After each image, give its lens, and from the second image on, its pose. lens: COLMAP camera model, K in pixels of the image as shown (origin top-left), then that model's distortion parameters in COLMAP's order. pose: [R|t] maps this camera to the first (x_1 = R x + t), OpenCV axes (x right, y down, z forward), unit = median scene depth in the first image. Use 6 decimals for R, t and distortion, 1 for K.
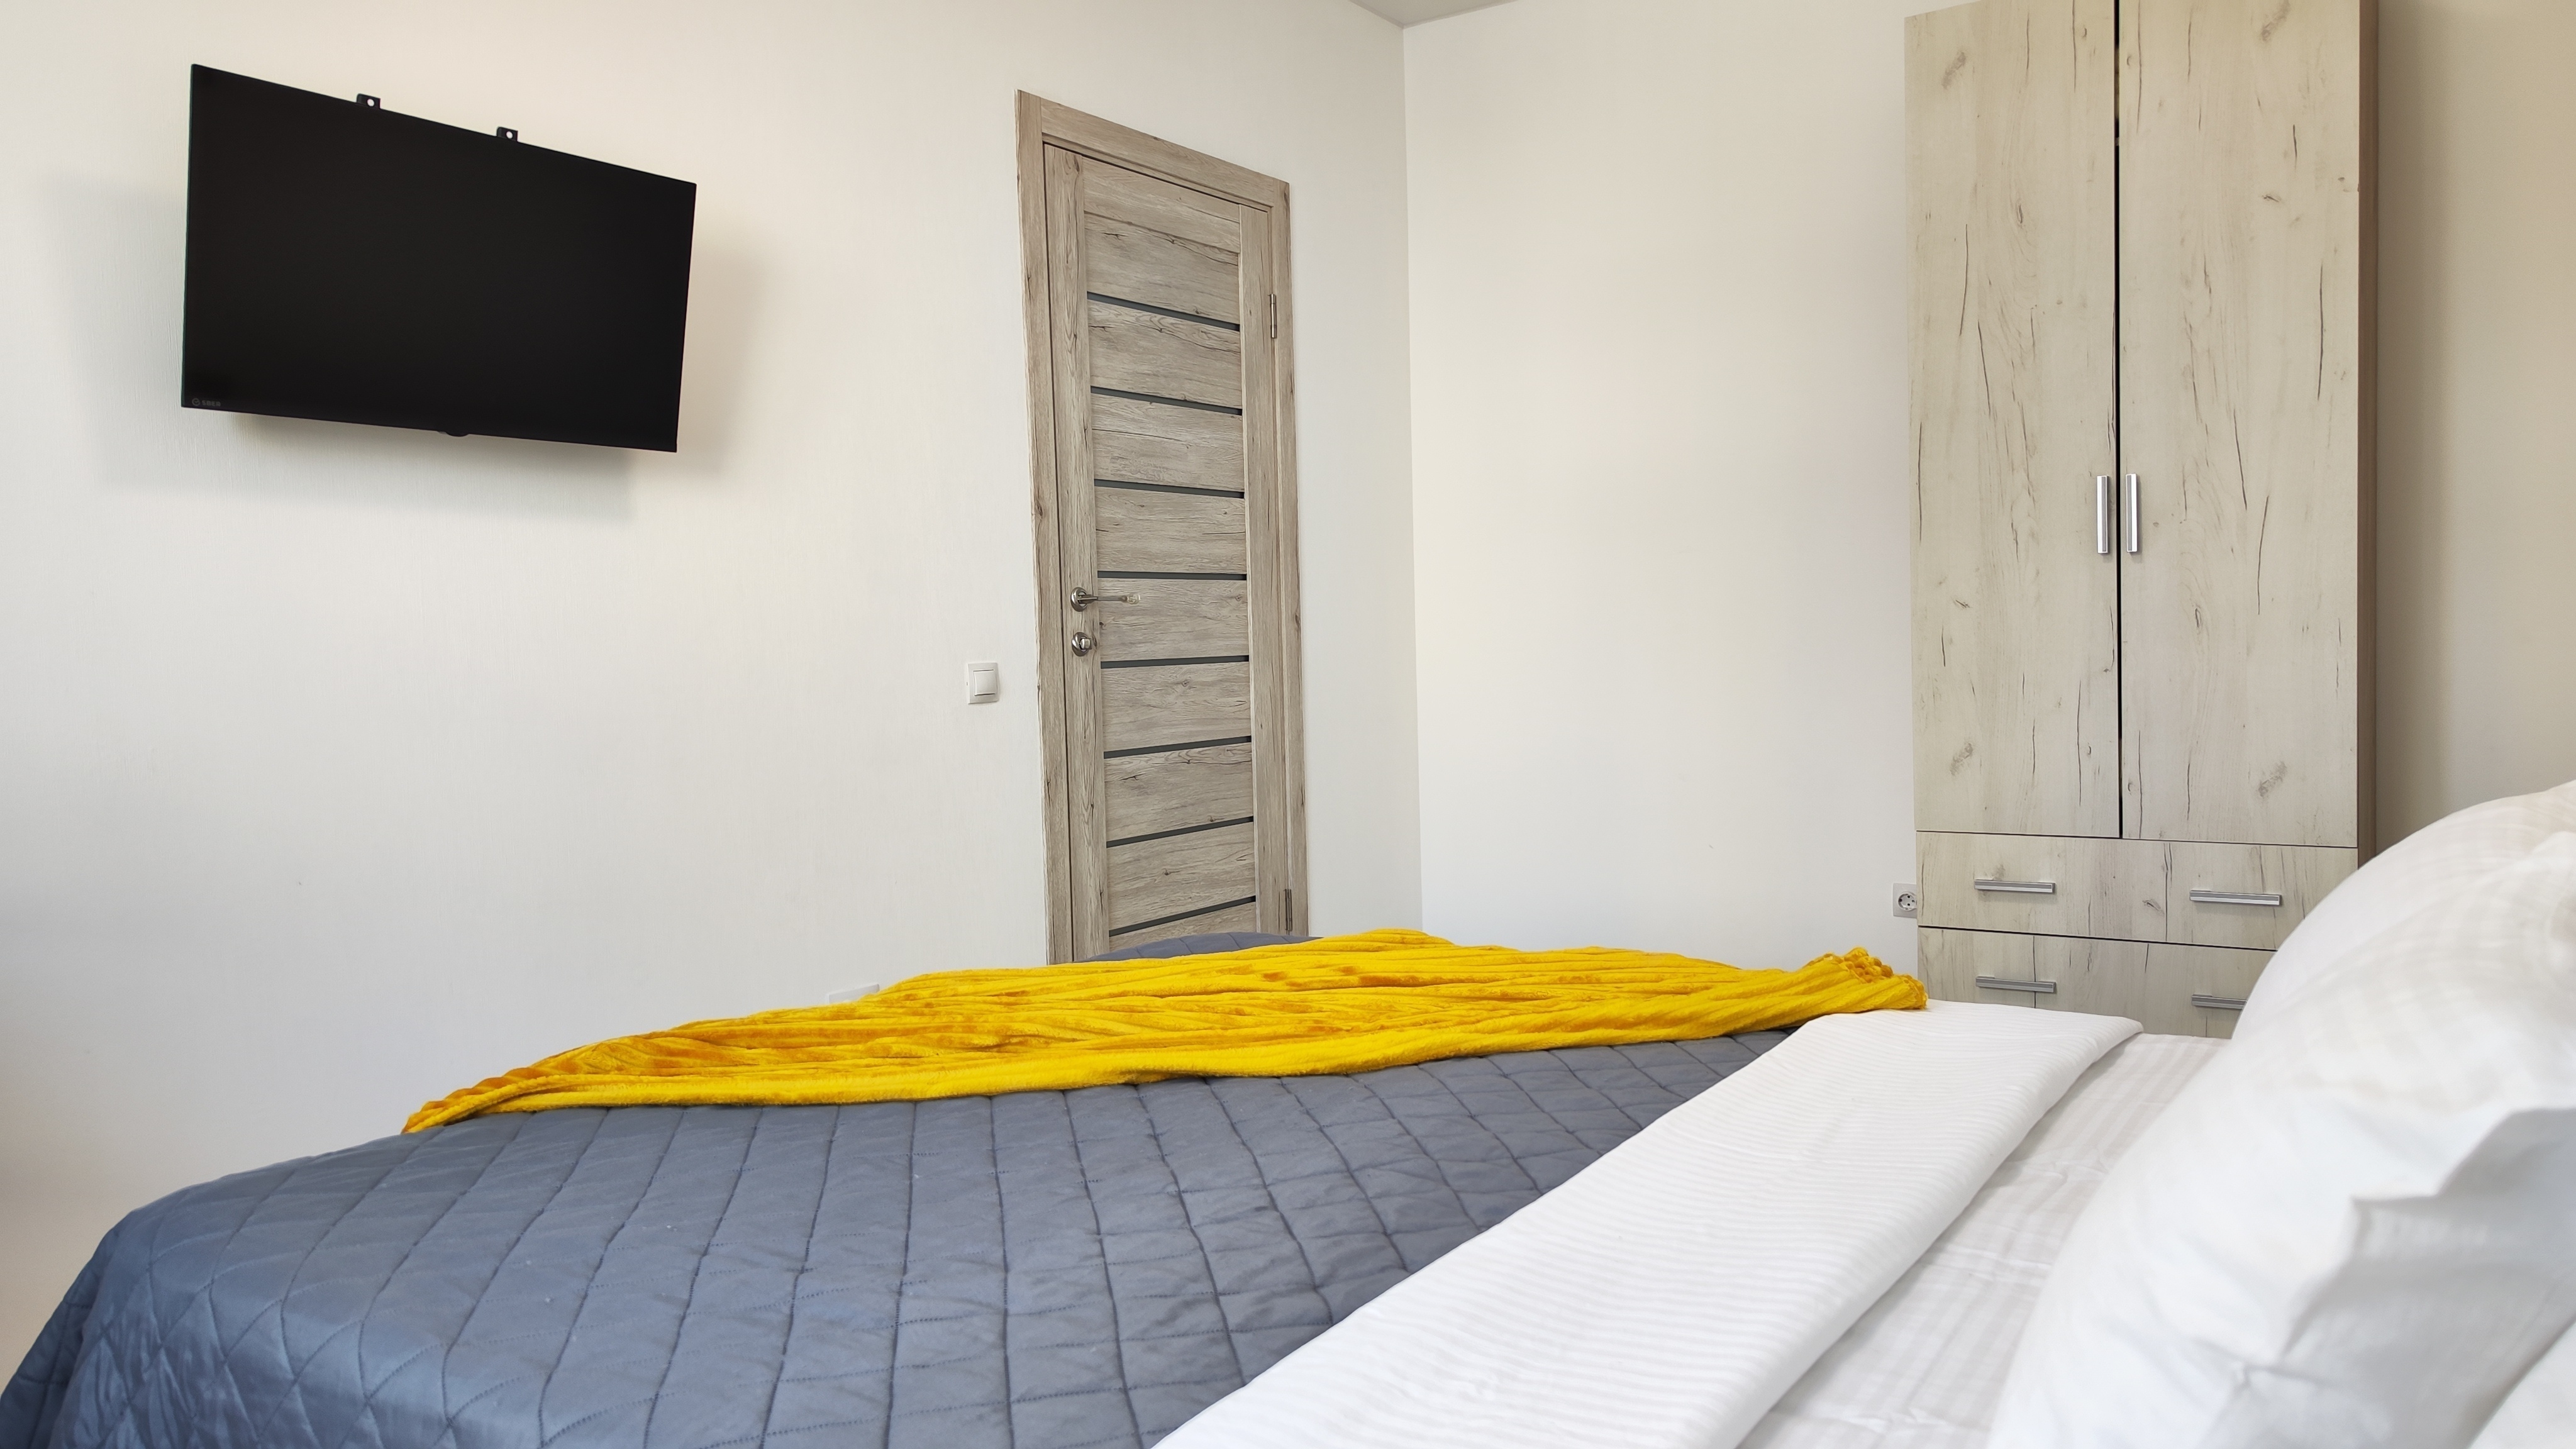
lens RADIAL K [[1758.7, 0, 1285.5], [0, 1758.7, 720.5], [0, 0, 1]] dist [0.061561, -0.056195]
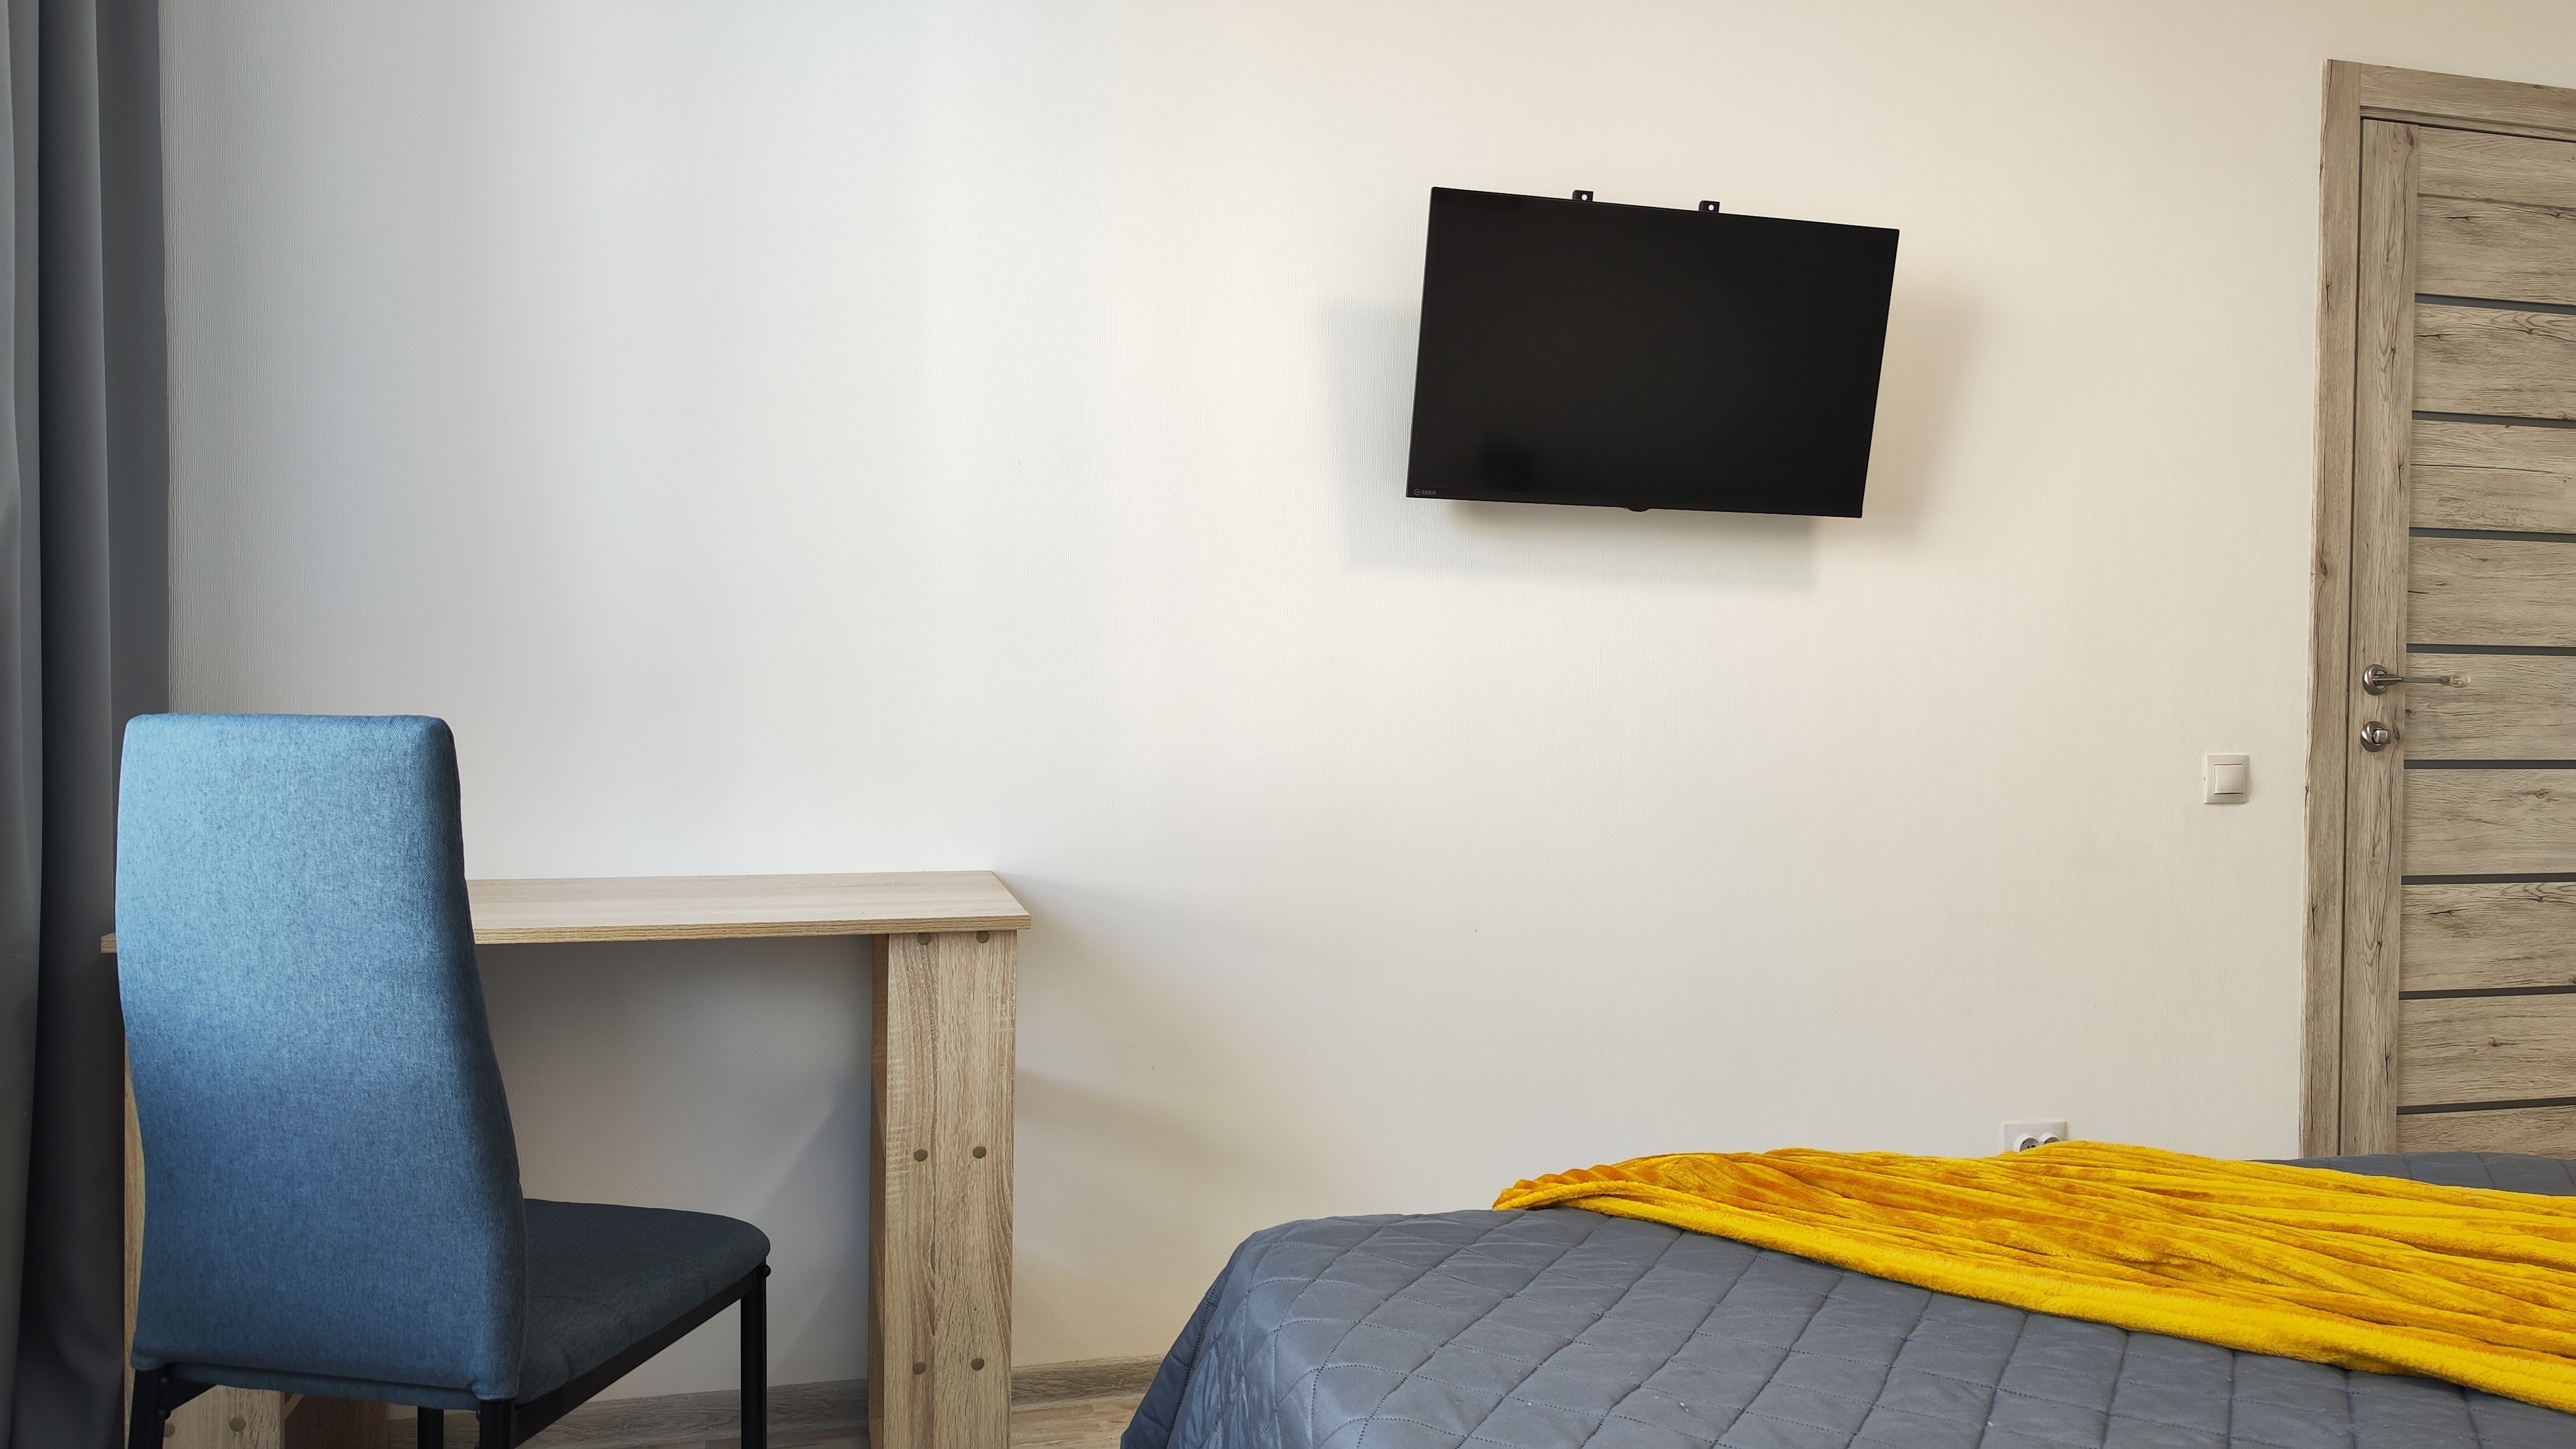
lens RADIAL K [[1726.2, 0, 1286.8], [0, 1726.2, 708.4], [0, 0, 1]] dist [0.000223, 0.003648]
pose [[0.753398, 0.039238, -0.656394, 0.035560], [-0.062314, 0.997986, -0.011865, -0.024222], [0.654606, 0.049842, 0.754325, 0.141169]]
